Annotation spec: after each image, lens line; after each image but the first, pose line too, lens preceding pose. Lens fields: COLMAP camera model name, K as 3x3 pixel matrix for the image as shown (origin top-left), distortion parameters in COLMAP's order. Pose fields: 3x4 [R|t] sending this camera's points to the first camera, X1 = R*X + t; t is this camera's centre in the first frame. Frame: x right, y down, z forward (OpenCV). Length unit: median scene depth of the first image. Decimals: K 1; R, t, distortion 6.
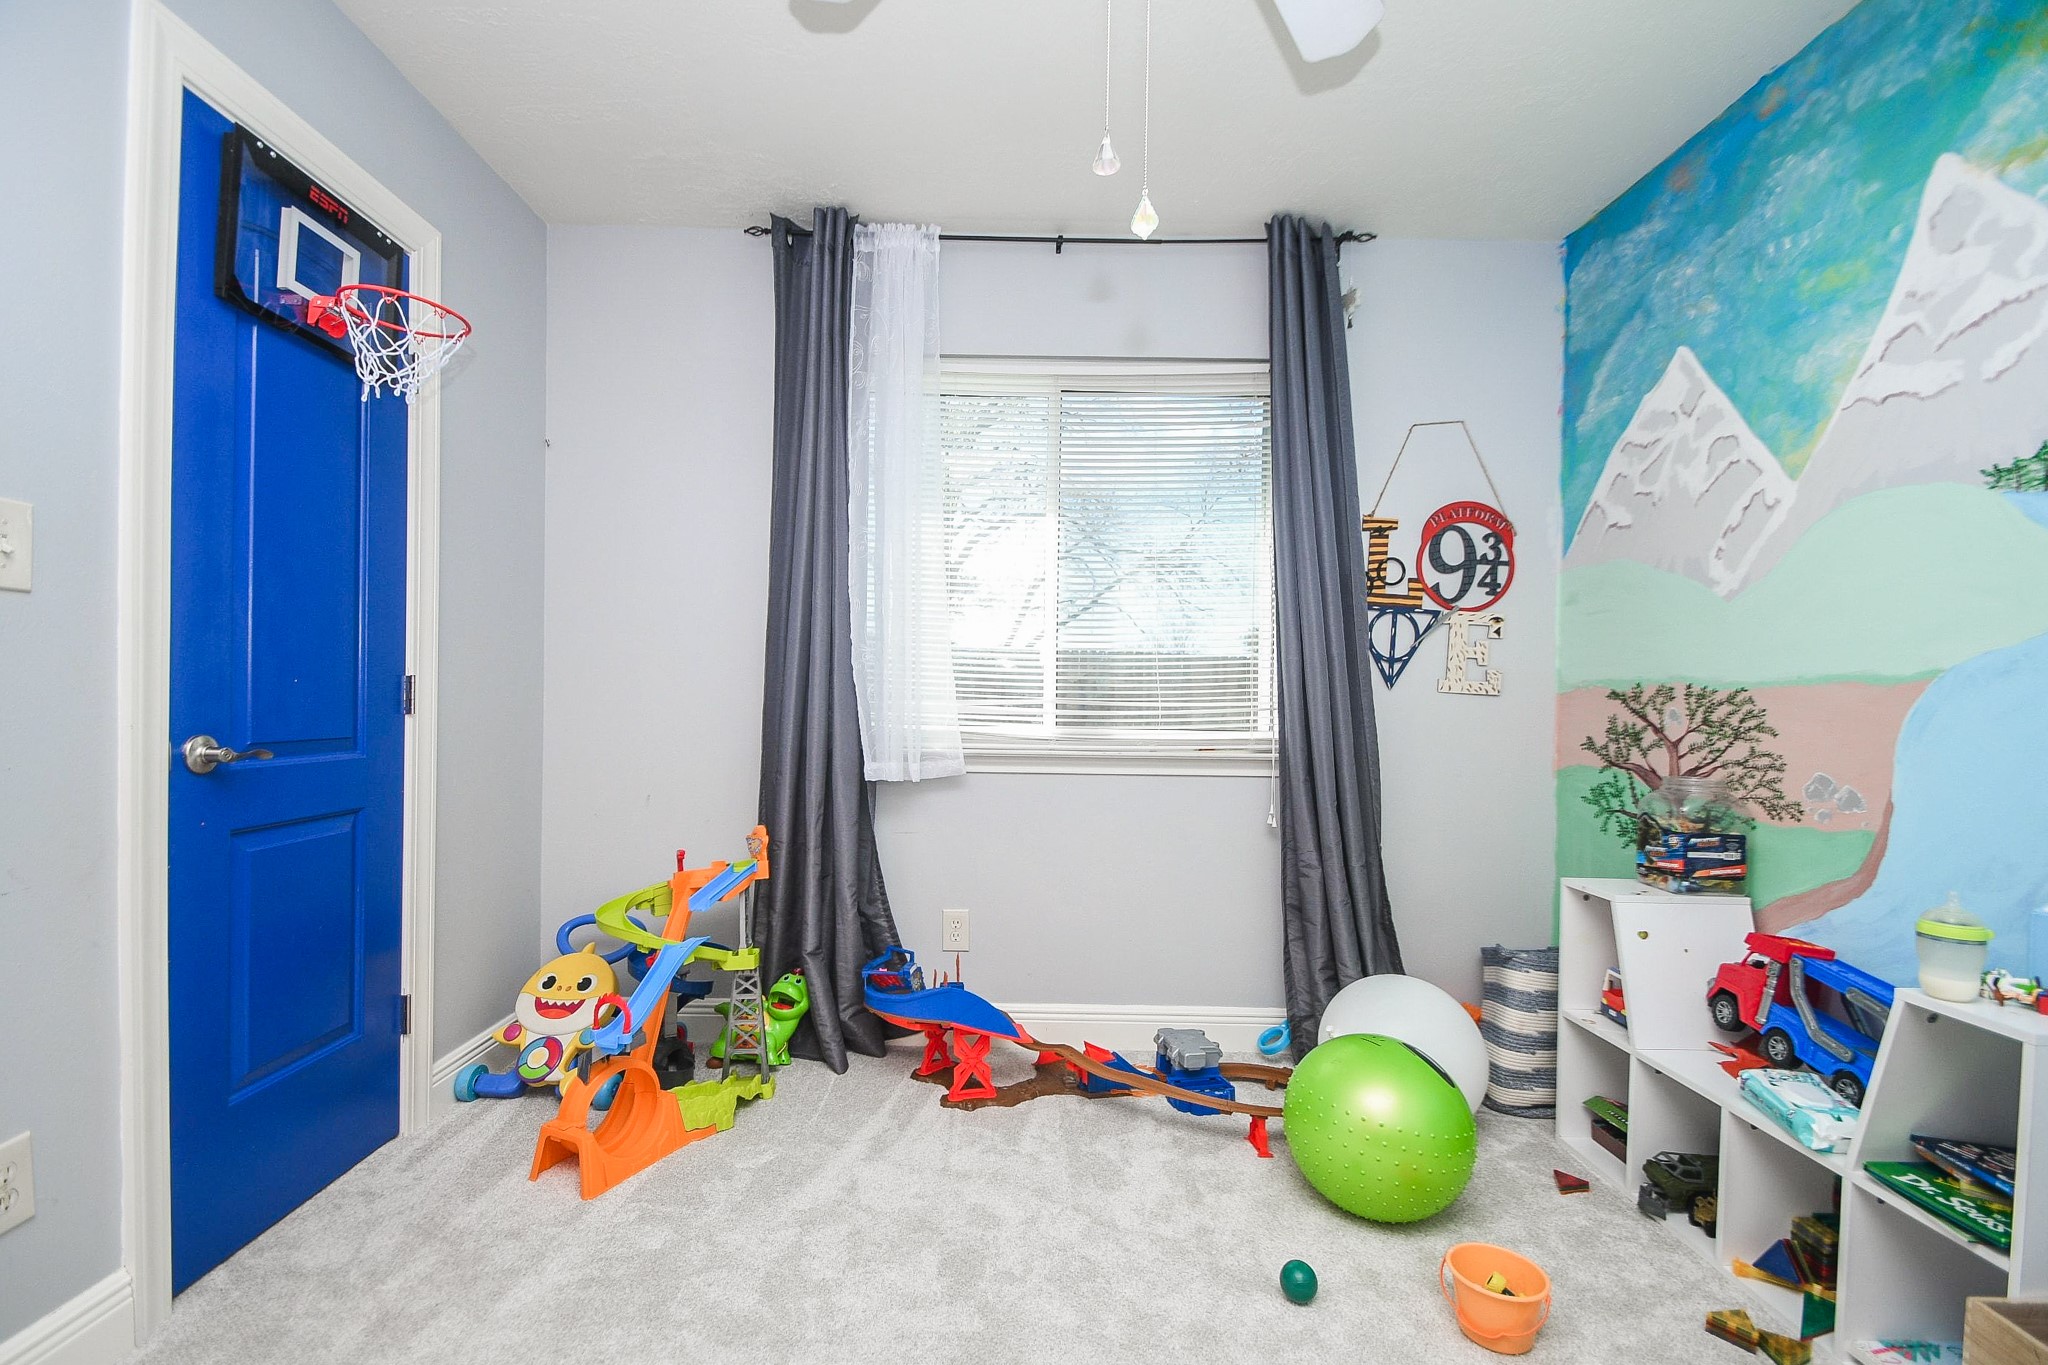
lens RADIAL K [[919.9, 0, 995.0], [0, 919.9, 688.3], [0, 0, 1]] dist [0.002562, -0.011006]
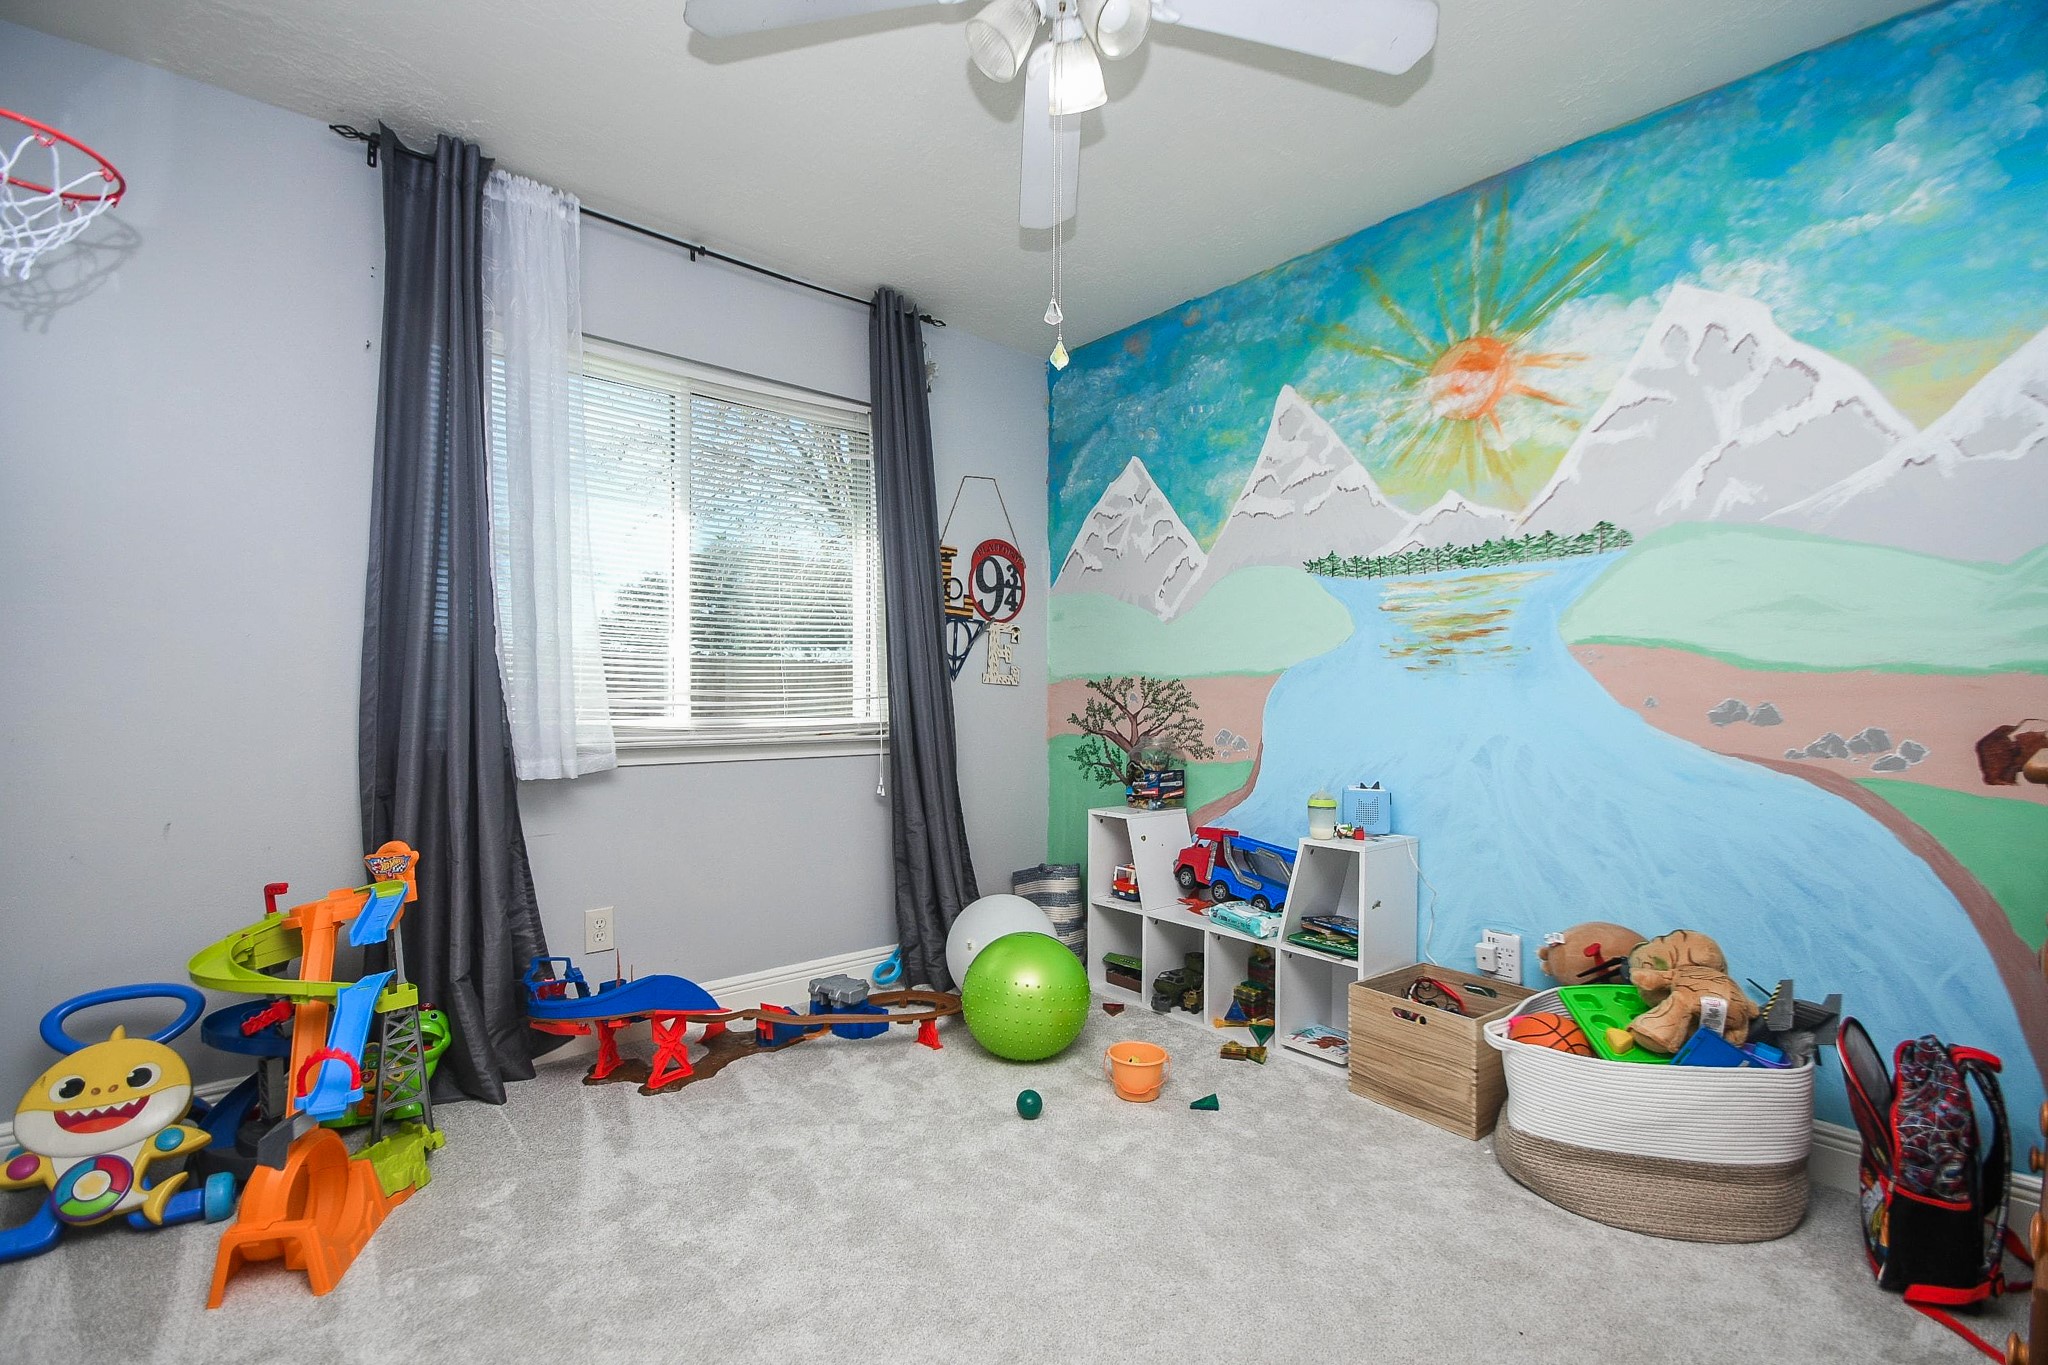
lens RADIAL K [[916.5, 0, 1024.0], [0, 916.5, 682.5], [0, 0, 1]] dist [0.000398, -0.014762]
pose [[0.748543, -0.002730, 0.663080, -0.406547], [0.002914, 0.999995, 0.000827, 0.003115], [-0.663079, 0.001313, 0.748548, -0.022259]]
